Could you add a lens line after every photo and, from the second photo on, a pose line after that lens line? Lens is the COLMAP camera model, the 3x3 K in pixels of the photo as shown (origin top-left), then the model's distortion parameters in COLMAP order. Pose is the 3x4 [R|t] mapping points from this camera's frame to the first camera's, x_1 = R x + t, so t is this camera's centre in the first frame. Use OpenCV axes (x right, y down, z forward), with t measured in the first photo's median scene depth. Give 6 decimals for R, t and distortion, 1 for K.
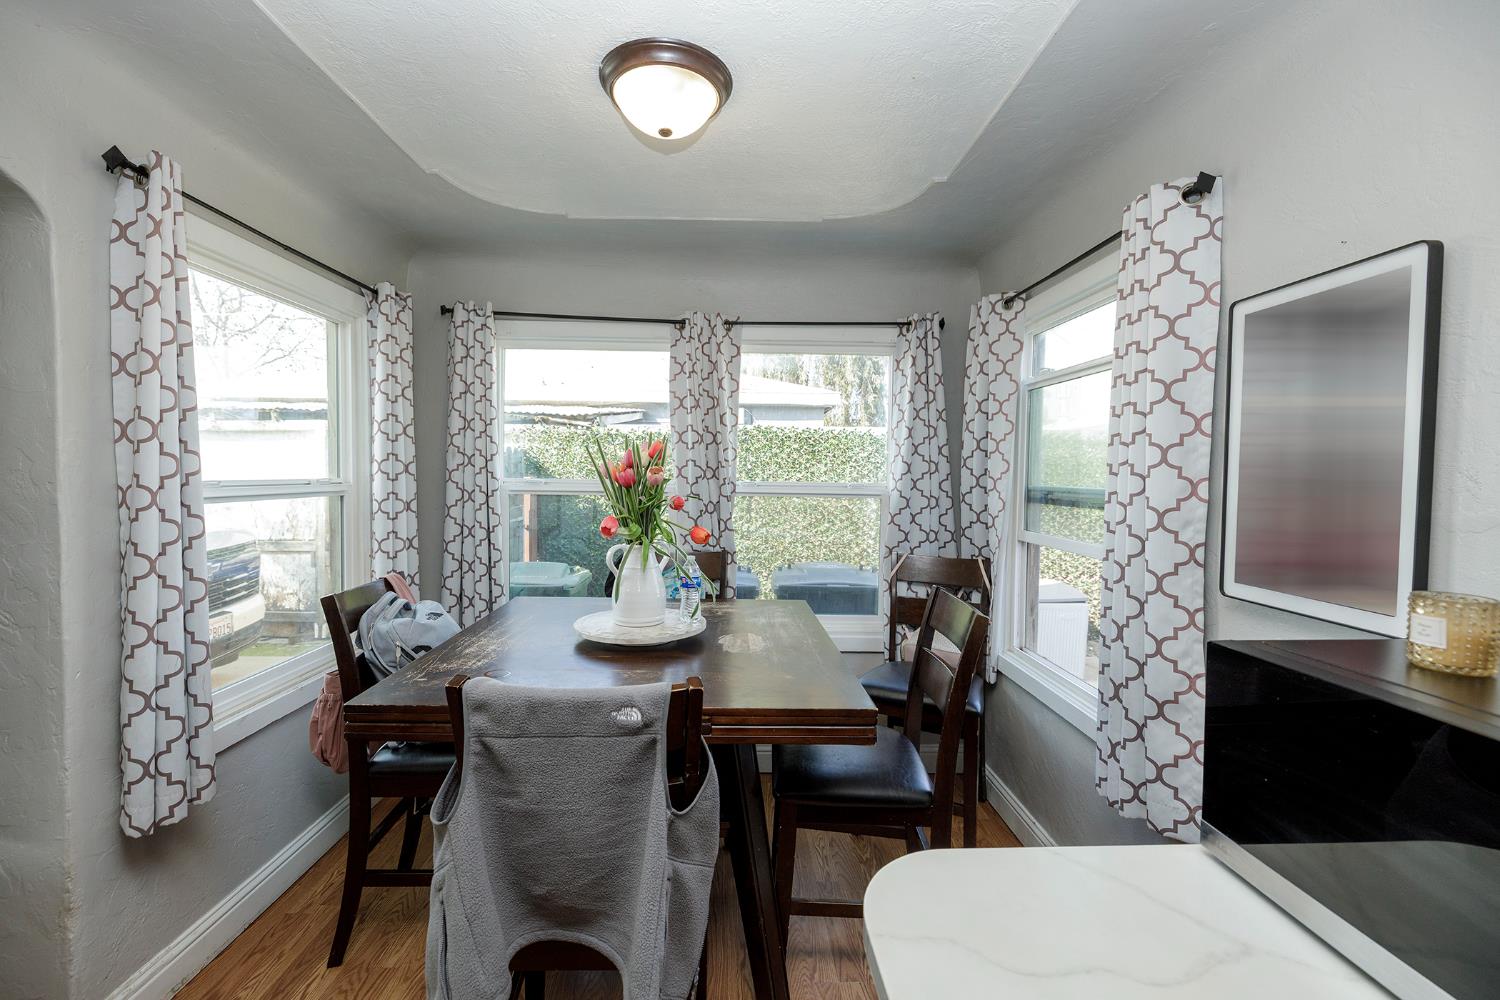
lens RADIAL K [[628.7, 0, 746.4], [0, 628.7, 497.5], [0, 0, 1]] dist [0.000098, 0.000016]
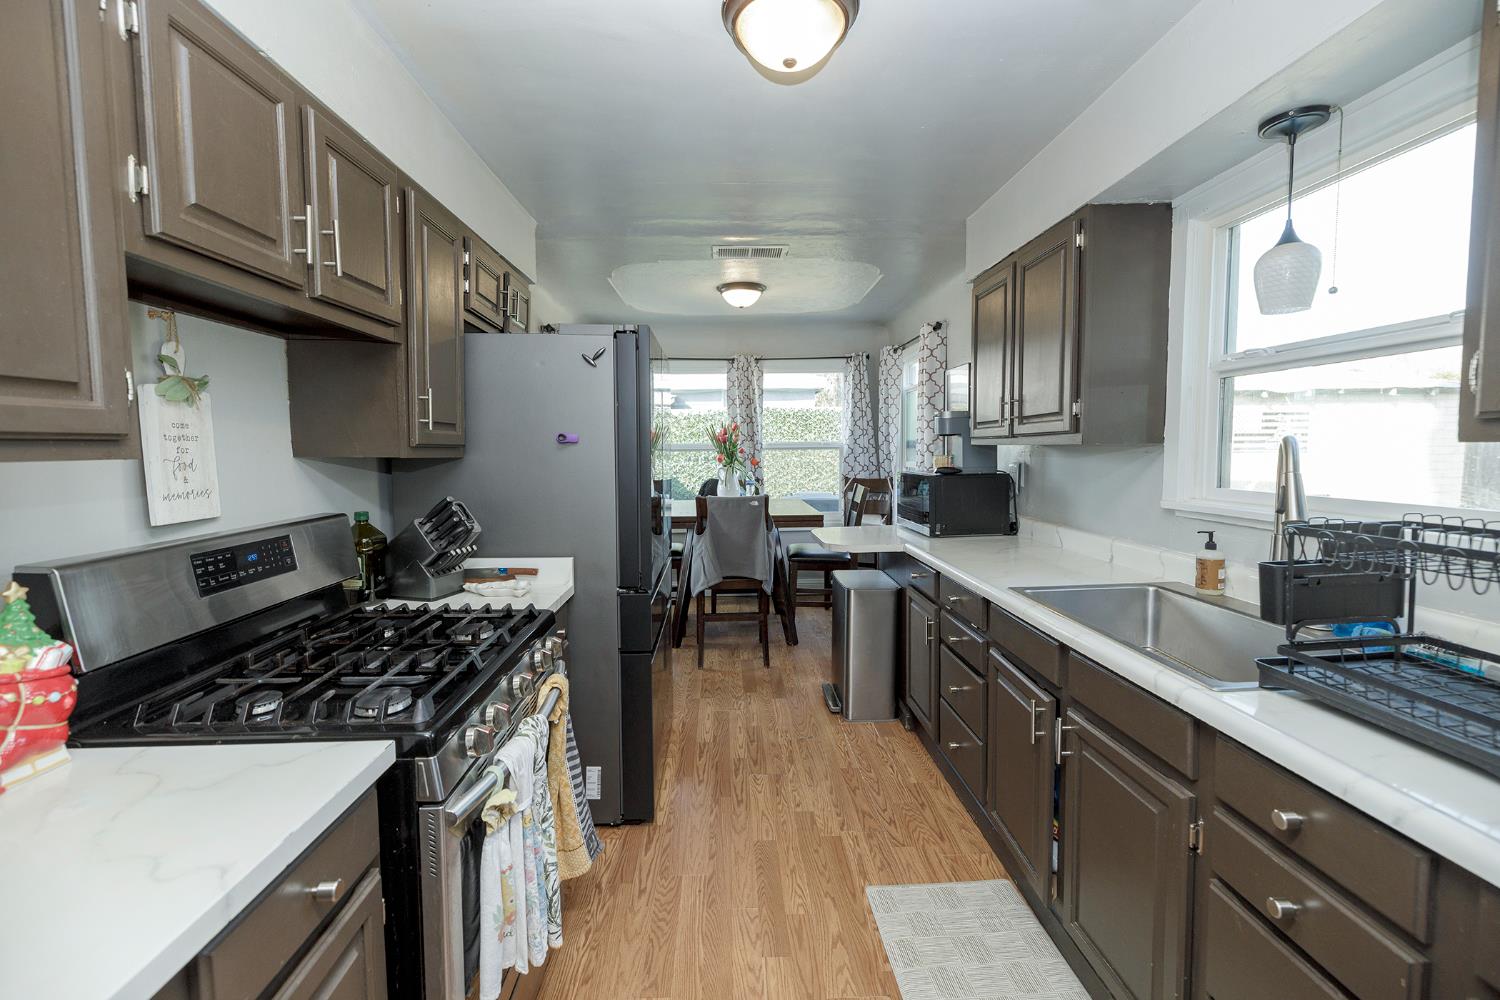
lens RADIAL K [[628.7, 0, 752.3], [0, 628.7, 490.7], [0, 0, 1]] dist [0.000098, 0.000016]
pose [[0.999574, -0.027474, 0.009860, -0.073729], [0.027162, 0.999167, 0.030467, 0.064275], [-0.010689, -0.030186, 0.999487, -0.941804]]
